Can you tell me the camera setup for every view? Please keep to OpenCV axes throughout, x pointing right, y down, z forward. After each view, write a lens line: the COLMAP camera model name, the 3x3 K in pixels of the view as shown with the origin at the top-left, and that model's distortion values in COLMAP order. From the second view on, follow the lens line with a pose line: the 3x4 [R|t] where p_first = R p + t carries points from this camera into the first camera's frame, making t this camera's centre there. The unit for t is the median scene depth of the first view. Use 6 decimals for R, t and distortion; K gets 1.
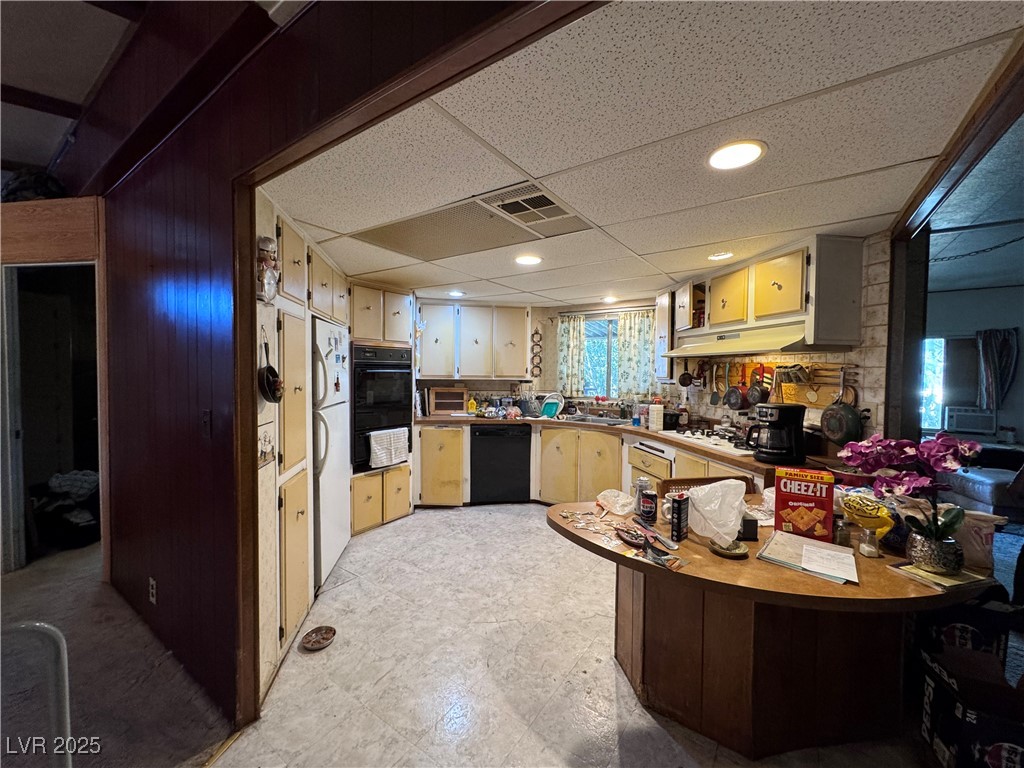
lens RADIAL K [[408.5, 0, 512.2], [0, 408.5, 383.7], [0, 0, 1]] dist [-0.002395, 0.001051]
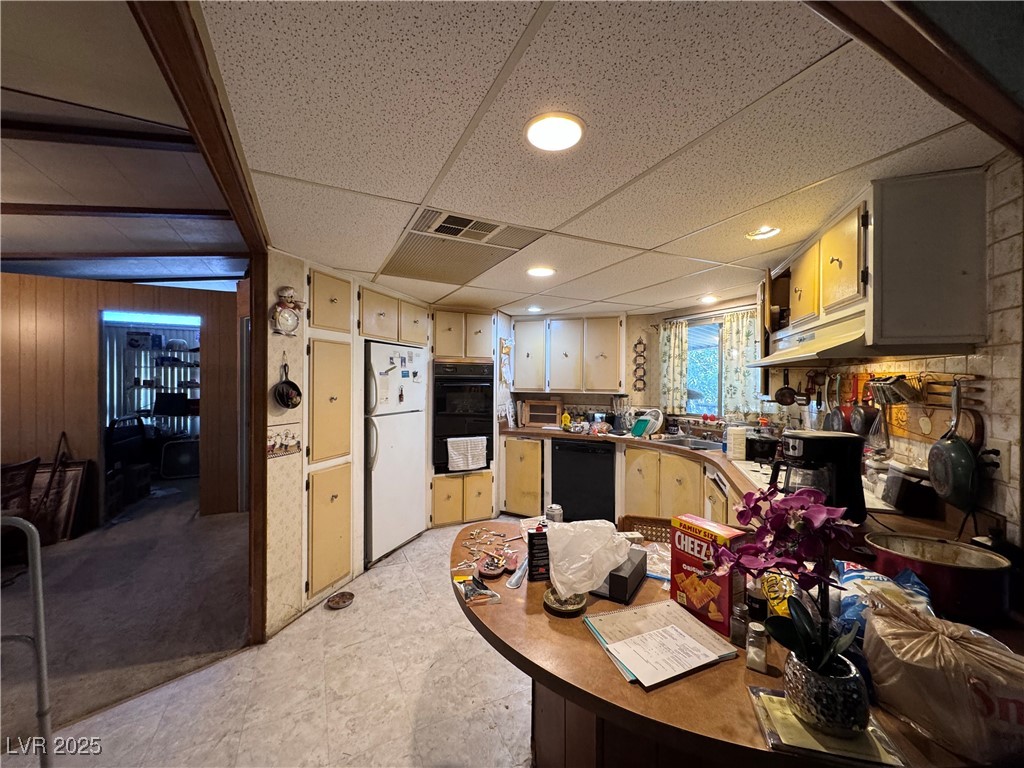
lens RADIAL K [[408.5, 0, 514.0], [0, 408.5, 383.8], [0, 0, 1]] dist [-0.002395, 0.001051]
pose [[0.874788, -0.000169, -0.484506, 0.358258], [-0.014980, 0.999512, -0.027395, -0.004613], [0.484274, 0.031222, 0.874359, 0.092852]]
